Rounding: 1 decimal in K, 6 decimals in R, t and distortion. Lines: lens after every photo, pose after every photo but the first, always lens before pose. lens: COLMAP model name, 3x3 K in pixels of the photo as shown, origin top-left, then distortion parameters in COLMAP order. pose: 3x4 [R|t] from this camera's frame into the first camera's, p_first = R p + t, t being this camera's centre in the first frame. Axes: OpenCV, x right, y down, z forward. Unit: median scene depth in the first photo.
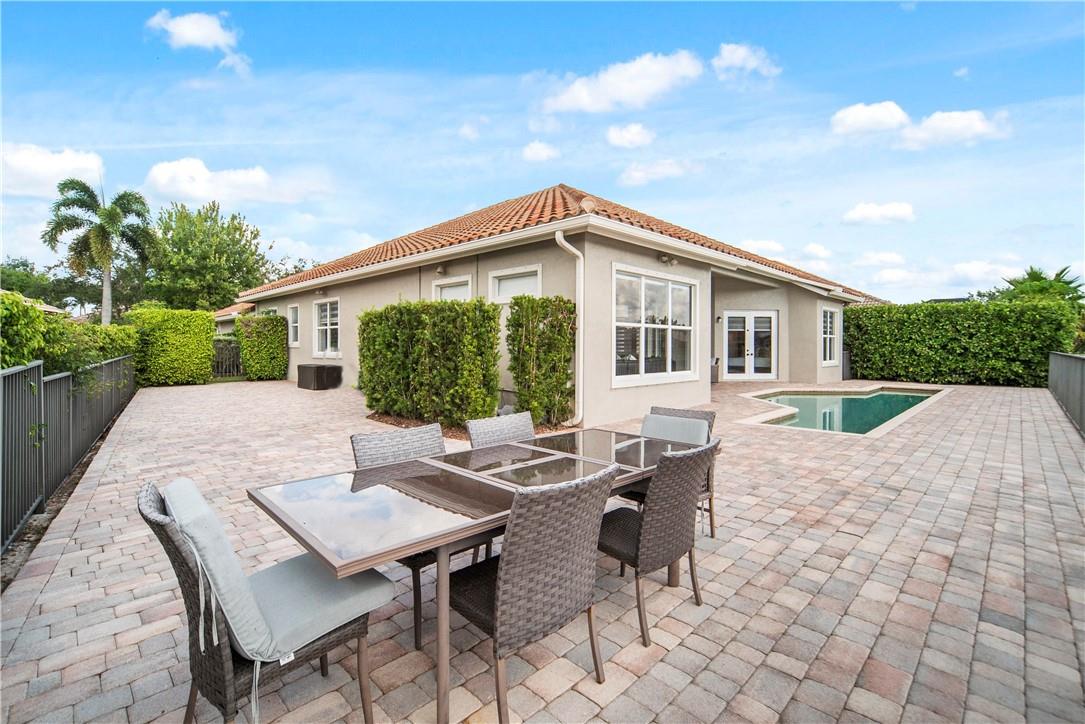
lens RADIAL K [[480.4, 0, 553.0], [0, 480.4, 348.6], [0, 0, 1]] dist [-0.003159, -0.000654]
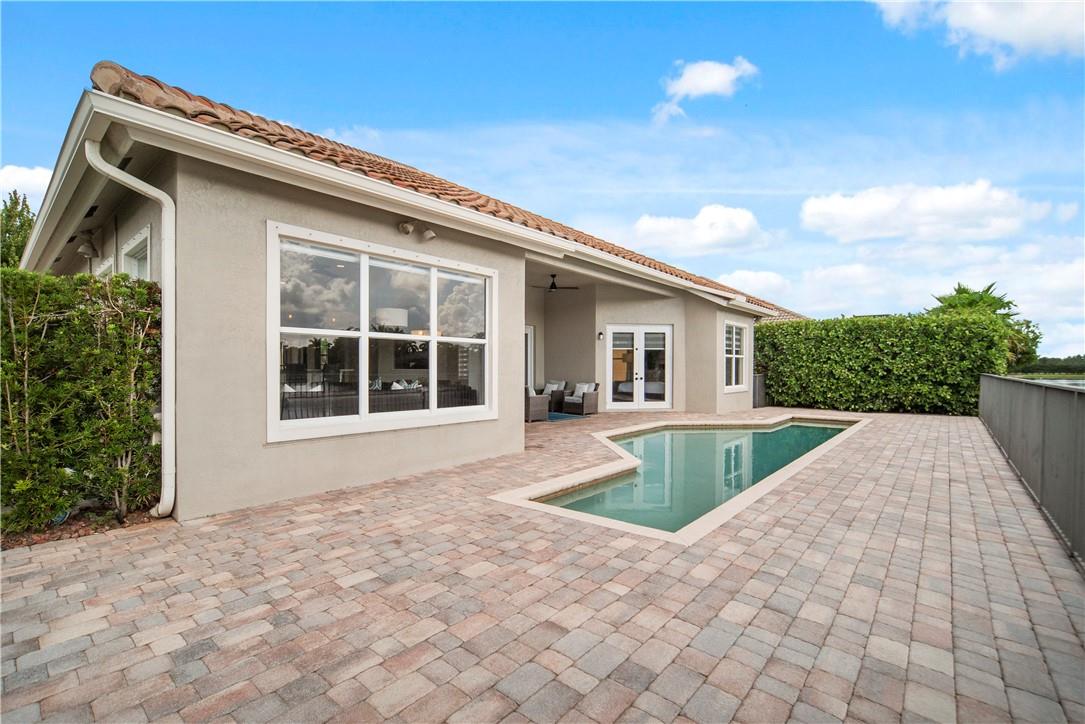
lens RADIAL K [[477.0, 0, 540.0], [0, 477.0, 376.3], [0, 0, 1]] dist [-0.017383, 0.000494]
pose [[0.998192, -0.004248, 0.059961, 0.196661], [0.003668, 0.999945, 0.009783, -0.000097], [-0.060000, -0.009546, 0.998153, 0.202812]]
